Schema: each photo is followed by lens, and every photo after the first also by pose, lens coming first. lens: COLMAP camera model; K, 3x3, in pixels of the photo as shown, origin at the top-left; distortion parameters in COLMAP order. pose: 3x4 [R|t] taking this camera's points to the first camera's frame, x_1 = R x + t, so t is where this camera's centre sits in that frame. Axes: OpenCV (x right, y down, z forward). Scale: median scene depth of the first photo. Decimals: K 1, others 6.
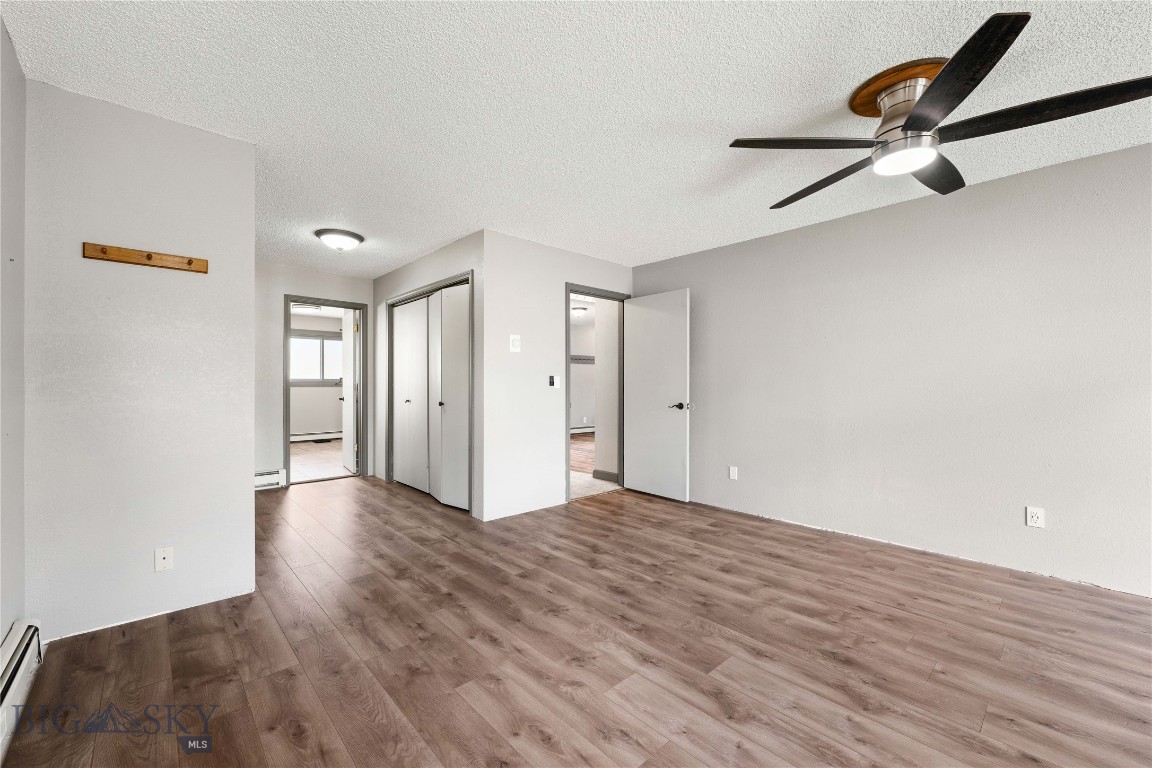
lens RADIAL K [[462.7, 0, 571.7], [0, 462.7, 376.9], [0, 0, 1]] dist [-0.002279, 0.000218]
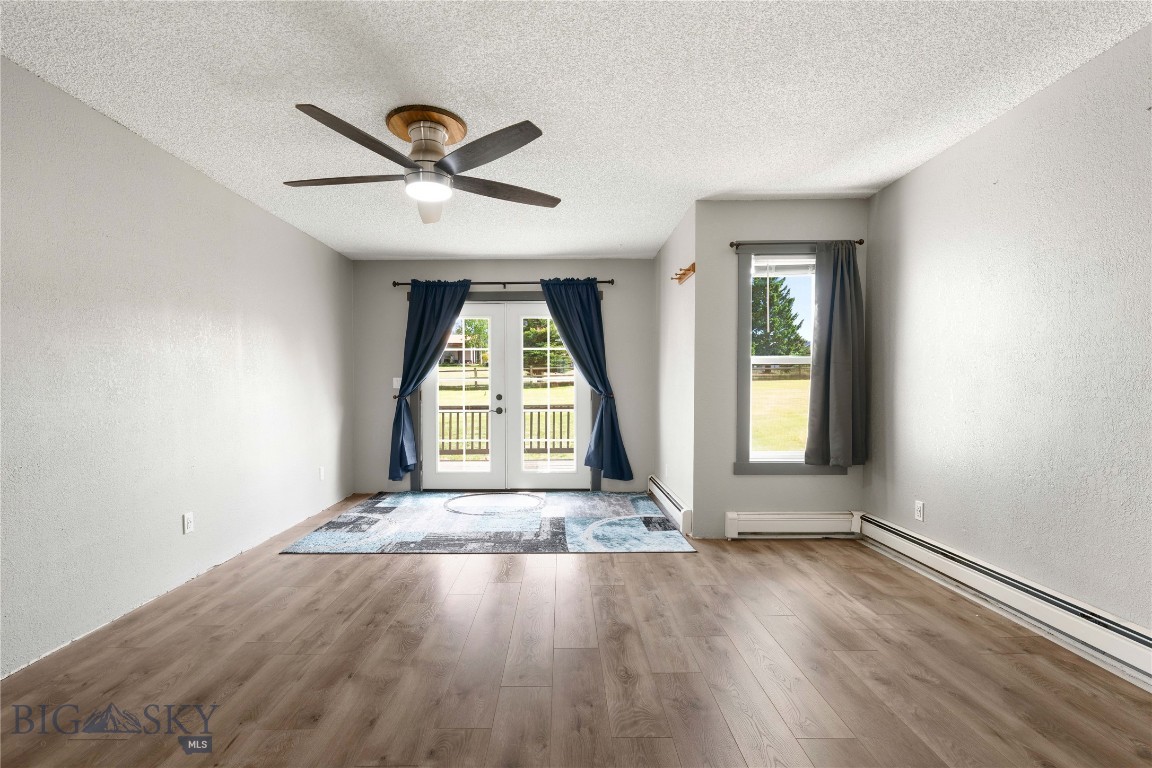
lens RADIAL K [[533.6, 0, 549.6], [0, 533.6, 409.3], [0, 0, 1]] dist [-0.001411, -0.000040]
pose [[-0.726027, -0.025427, 0.687196, -0.311069], [-0.006806, 0.999533, 0.029794, 0.027487], [-0.687633, 0.016954, -0.725860, 1.295803]]
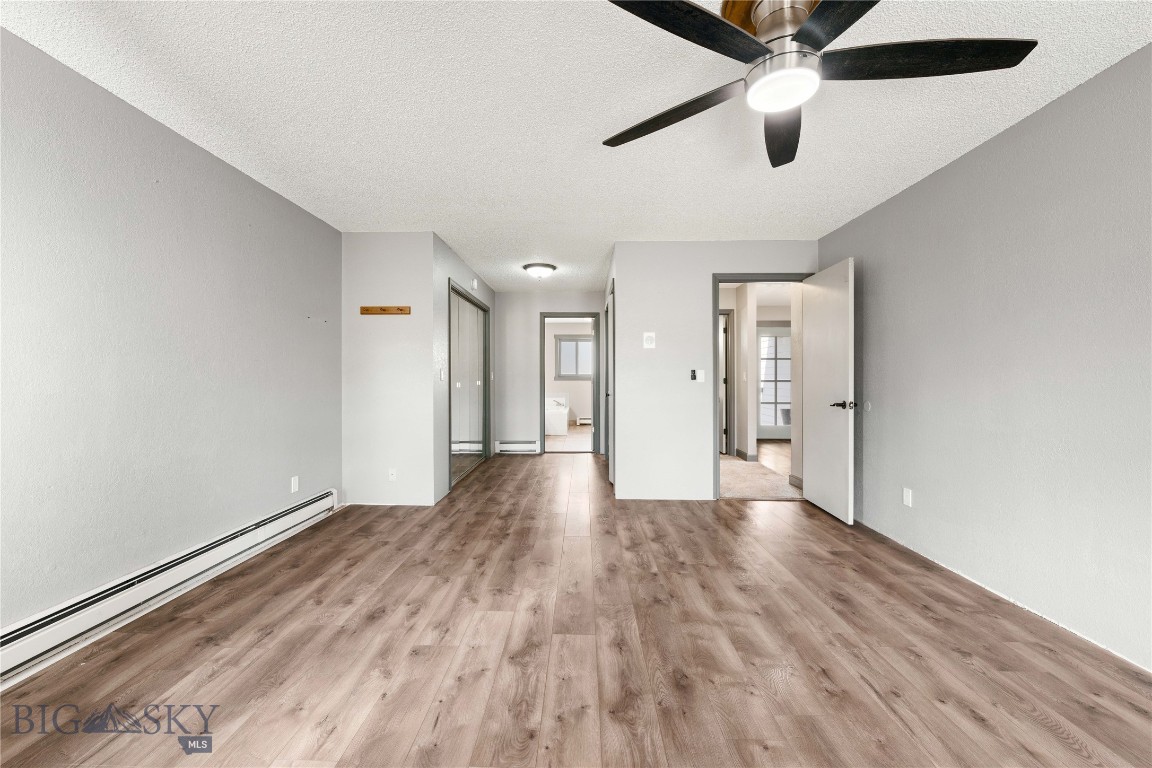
lens RADIAL K [[462.7, 0, 571.7], [0, 462.7, 376.9], [0, 0, 1]] dist [-0.002279, 0.000218]
pose [[0.725158, -0.003192, -0.688575, 0.724459], [0.012198, 0.999892, 0.008210, 0.002160], [0.688475, -0.014353, 0.725118, 0.142191]]
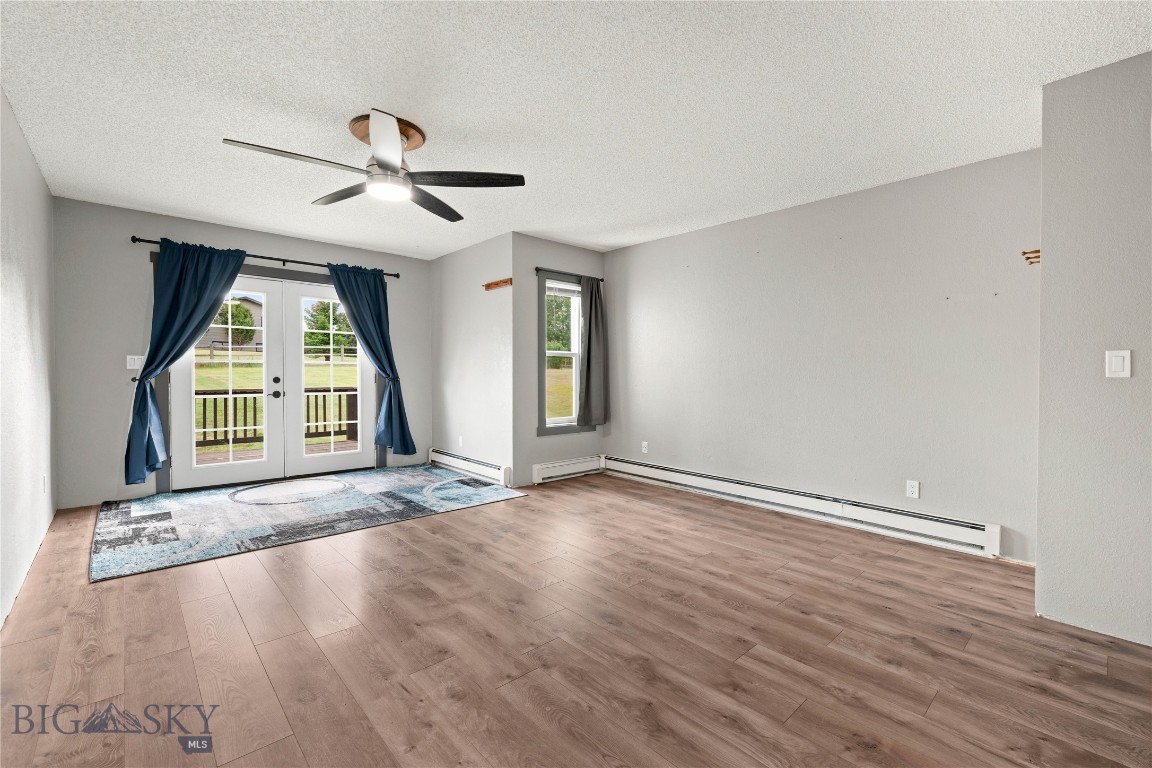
lens RADIAL K [[504.9, 0, 576.0], [0, 504.9, 384.0], [0, 0, 1]] dist [-0.002431, -0.000007]
pose [[-0.999955, -0.009429, 0.000371, 0.151284], [-0.009426, 0.999938, 0.005853, 0.036511], [-0.000427, 0.005849, -0.999983, 1.753412]]
